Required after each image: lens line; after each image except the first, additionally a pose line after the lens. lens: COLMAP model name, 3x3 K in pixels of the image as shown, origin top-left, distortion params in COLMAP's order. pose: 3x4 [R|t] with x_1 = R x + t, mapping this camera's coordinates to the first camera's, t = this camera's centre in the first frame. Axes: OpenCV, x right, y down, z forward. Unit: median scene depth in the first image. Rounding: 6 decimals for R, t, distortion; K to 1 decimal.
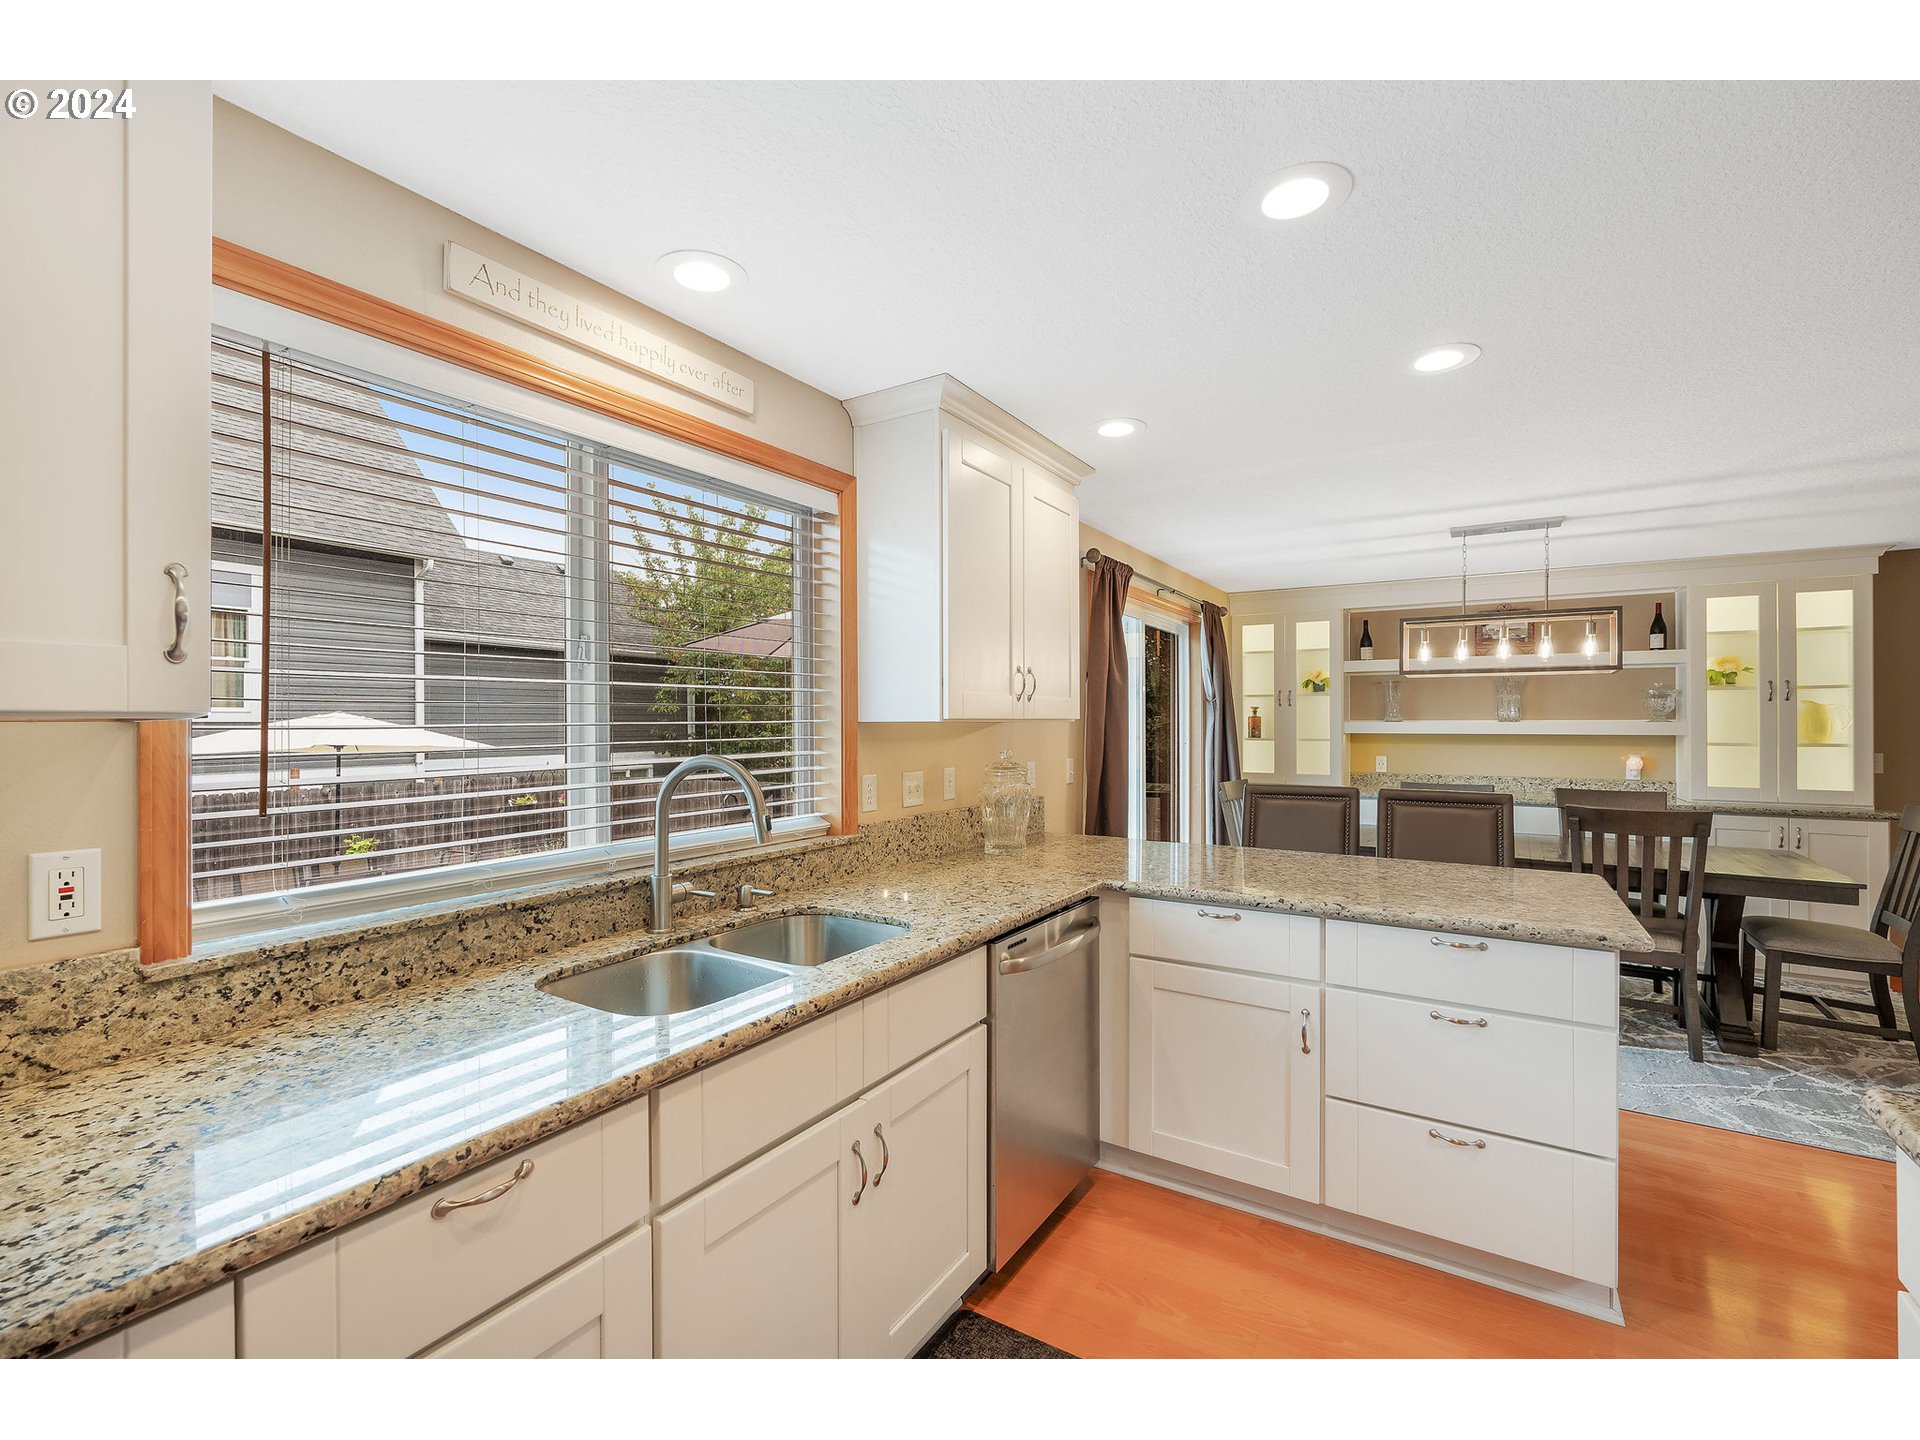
lens RADIAL K [[850.3, 0, 970.3], [0, 850.3, 718.8], [0, 0, 1]] dist [-0.001954, 0.000093]
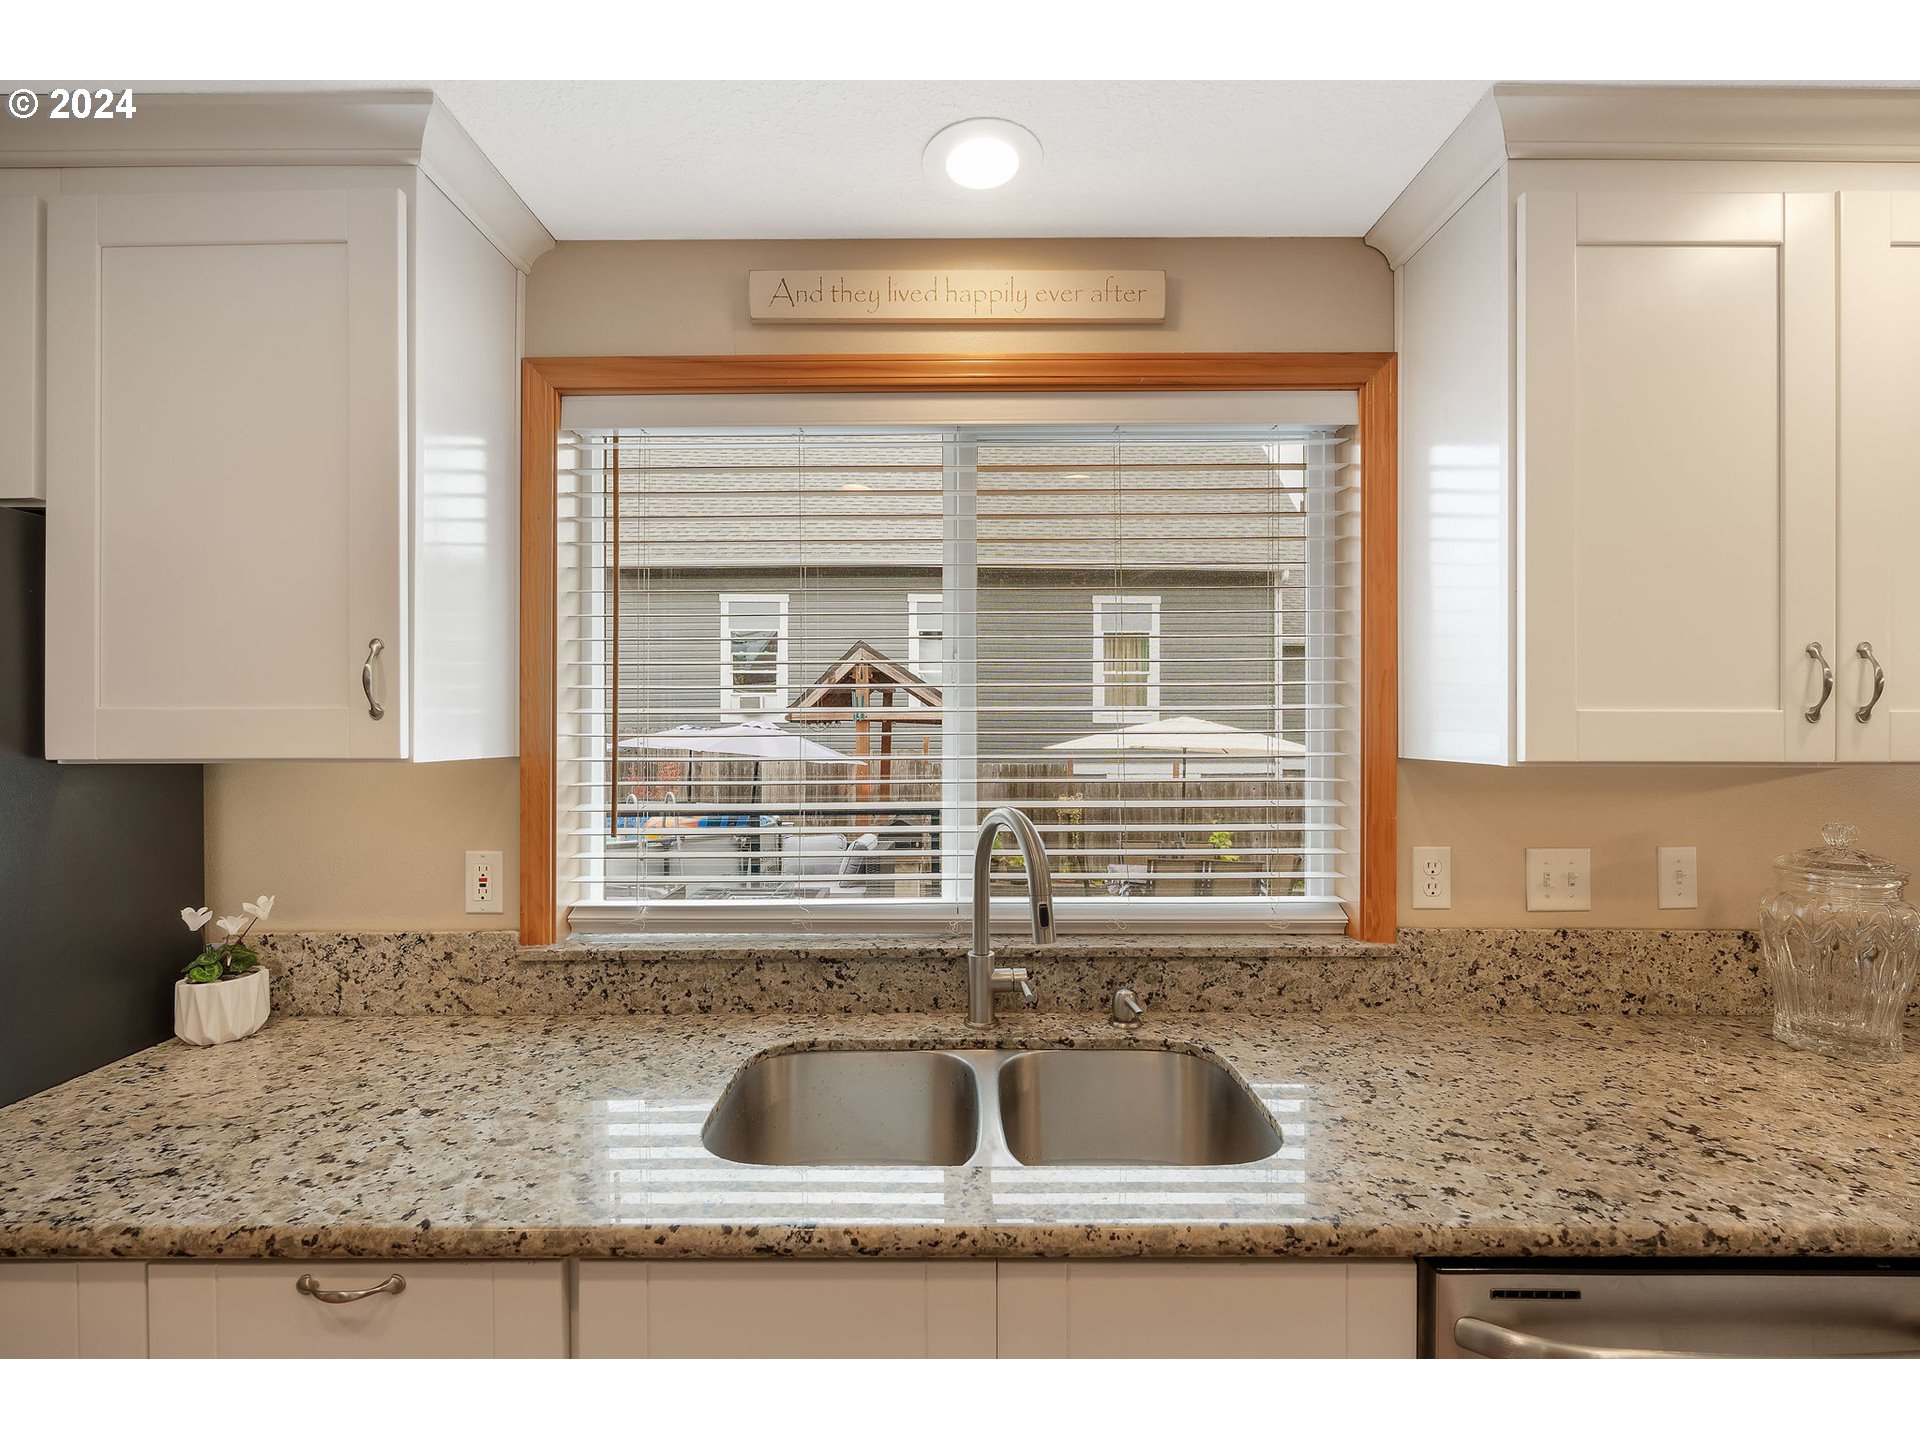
lens RADIAL K [[850.3, 0, 993.3], [0, 850.3, 713.5], [0, 0, 1]] dist [-0.001954, 0.000093]
pose [[0.521676, -0.001412, -0.853143, 0.291668], [0.001244, 0.999999, -0.000894, -0.034292], [0.853143, -0.000595, 0.521677, 0.556448]]
